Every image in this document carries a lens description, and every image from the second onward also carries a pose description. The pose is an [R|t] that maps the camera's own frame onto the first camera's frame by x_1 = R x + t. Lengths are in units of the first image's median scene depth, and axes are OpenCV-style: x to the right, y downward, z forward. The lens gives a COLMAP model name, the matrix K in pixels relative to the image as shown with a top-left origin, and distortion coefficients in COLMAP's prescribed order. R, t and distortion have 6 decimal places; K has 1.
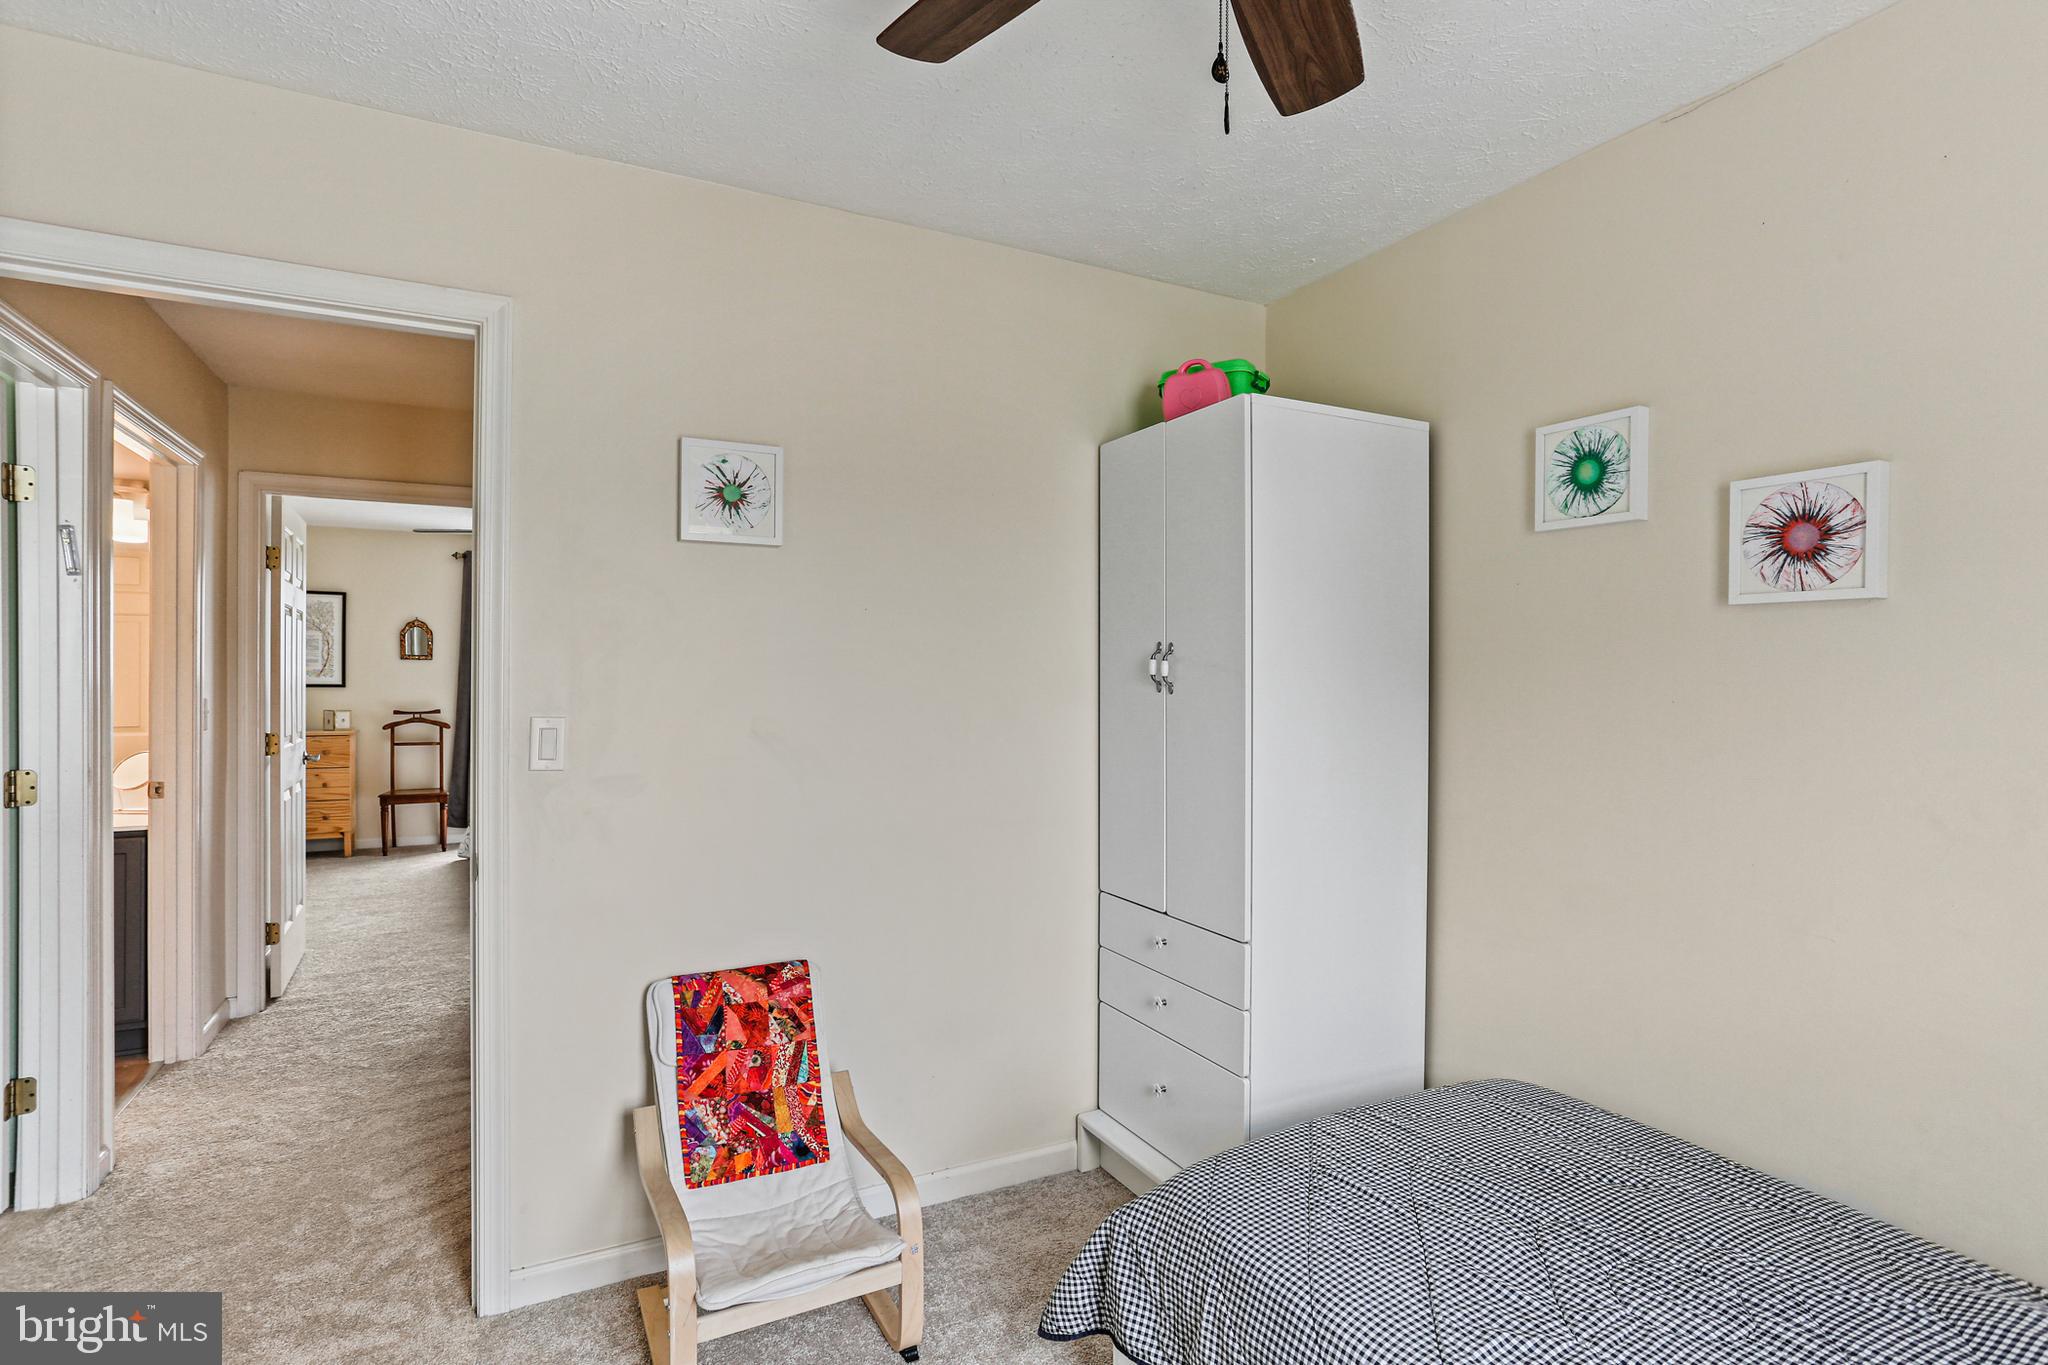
lens RADIAL K [[1020.2, 0, 1022.7], [0, 1020.2, 670.2], [0, 0, 1]] dist [-0.048963, 0.028361]
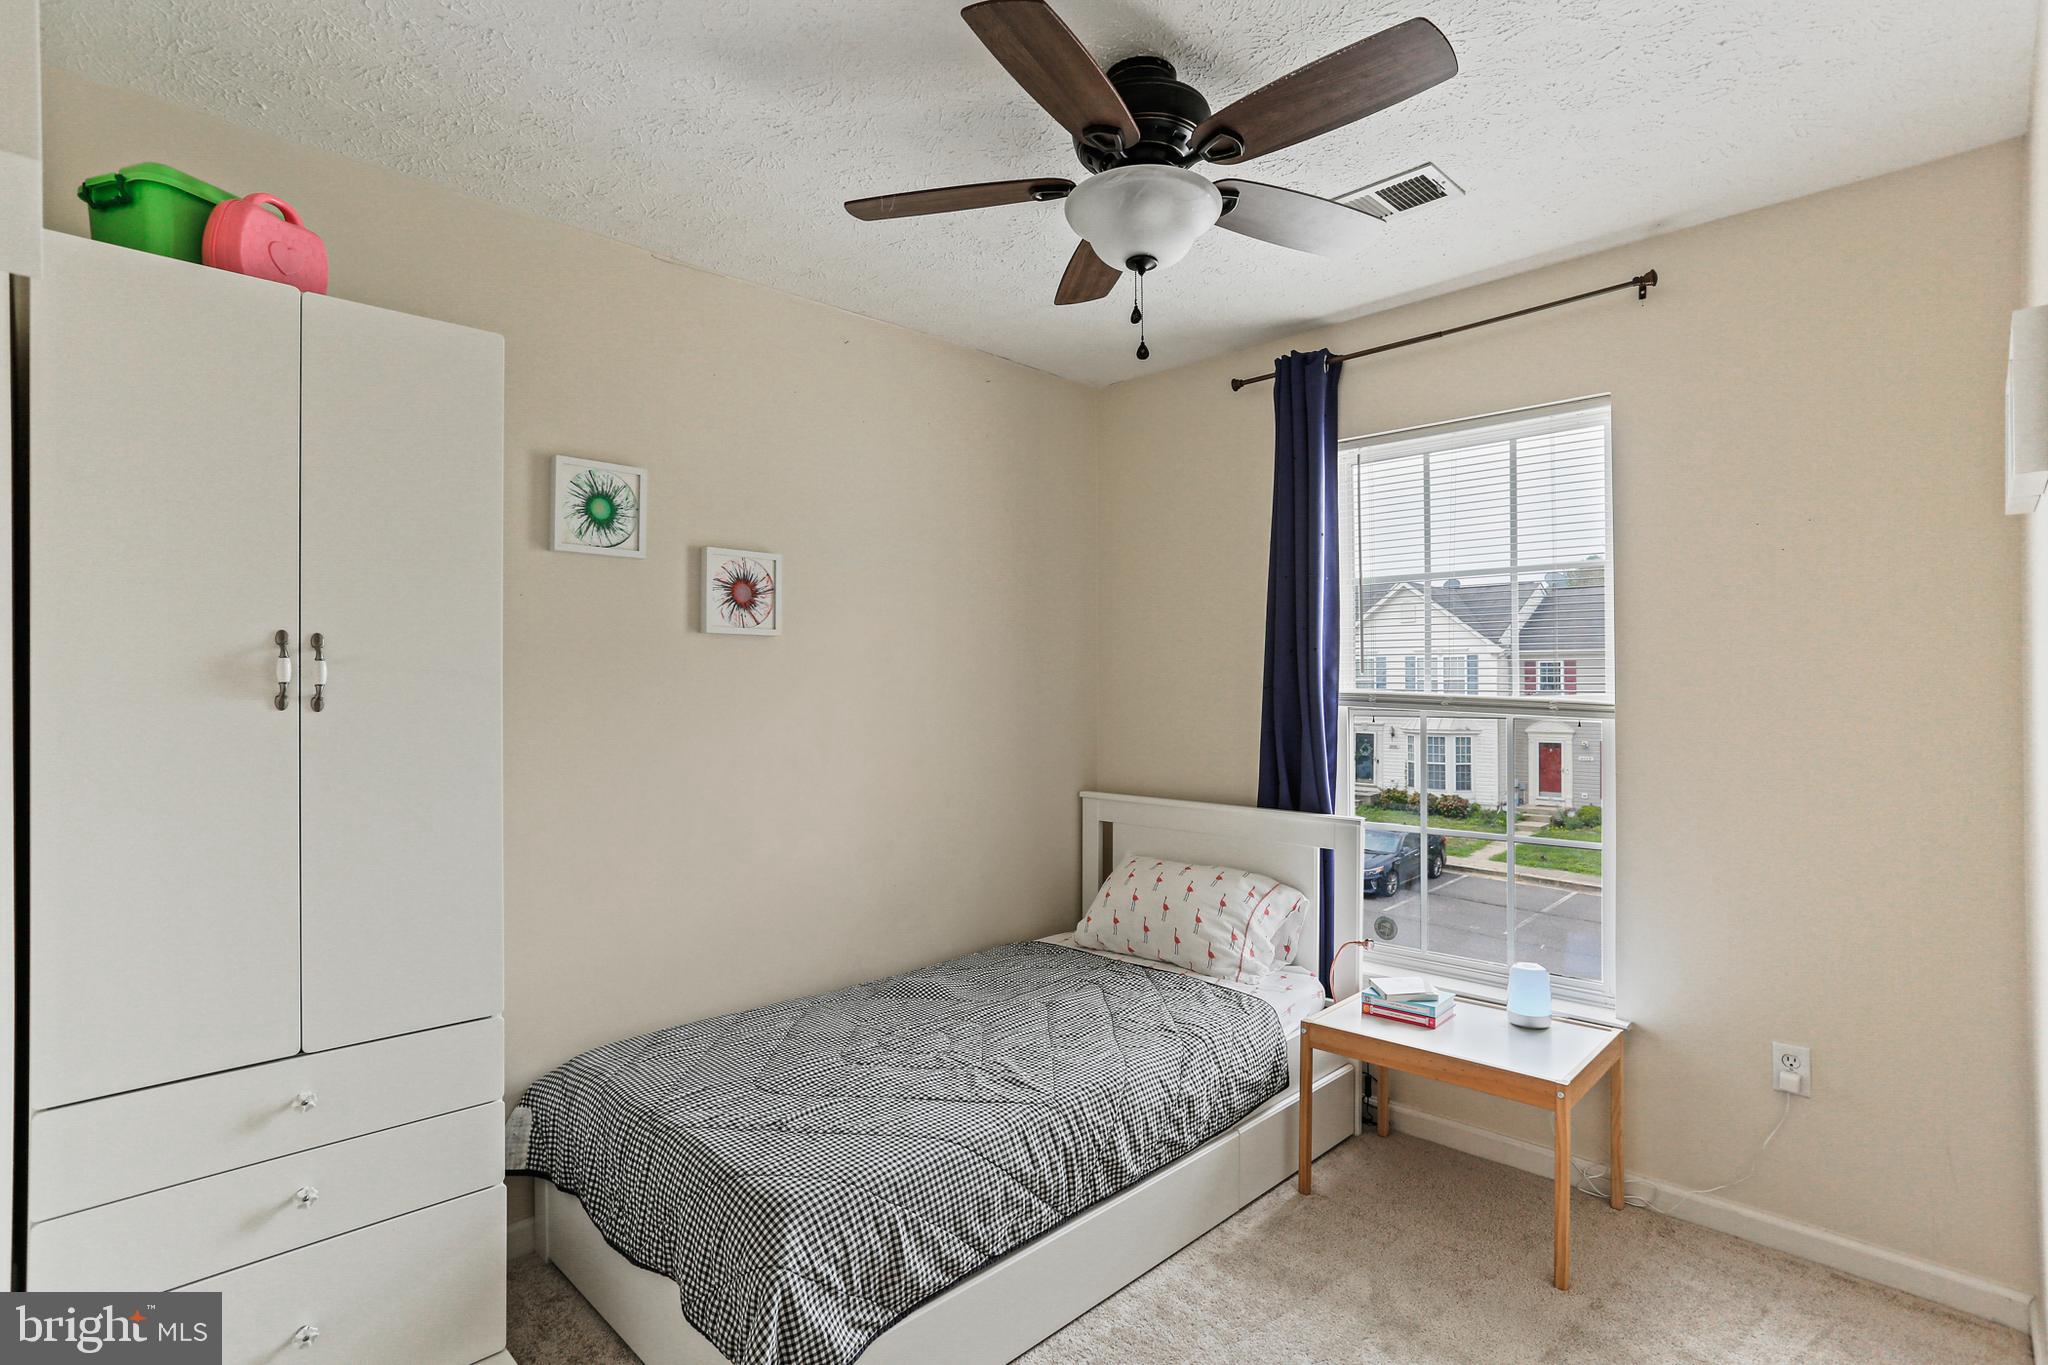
lens RADIAL K [[1020.2, 0, 1022.4], [0, 1020.2, 678.0], [0, 0, 1]] dist [-0.048963, 0.028361]
pose [[-0.302068, 0.005688, 0.953269, -0.560860], [-0.000004, 0.999982, -0.005968, 0.004999], [-0.953286, -0.001807, -0.302063, 0.707561]]
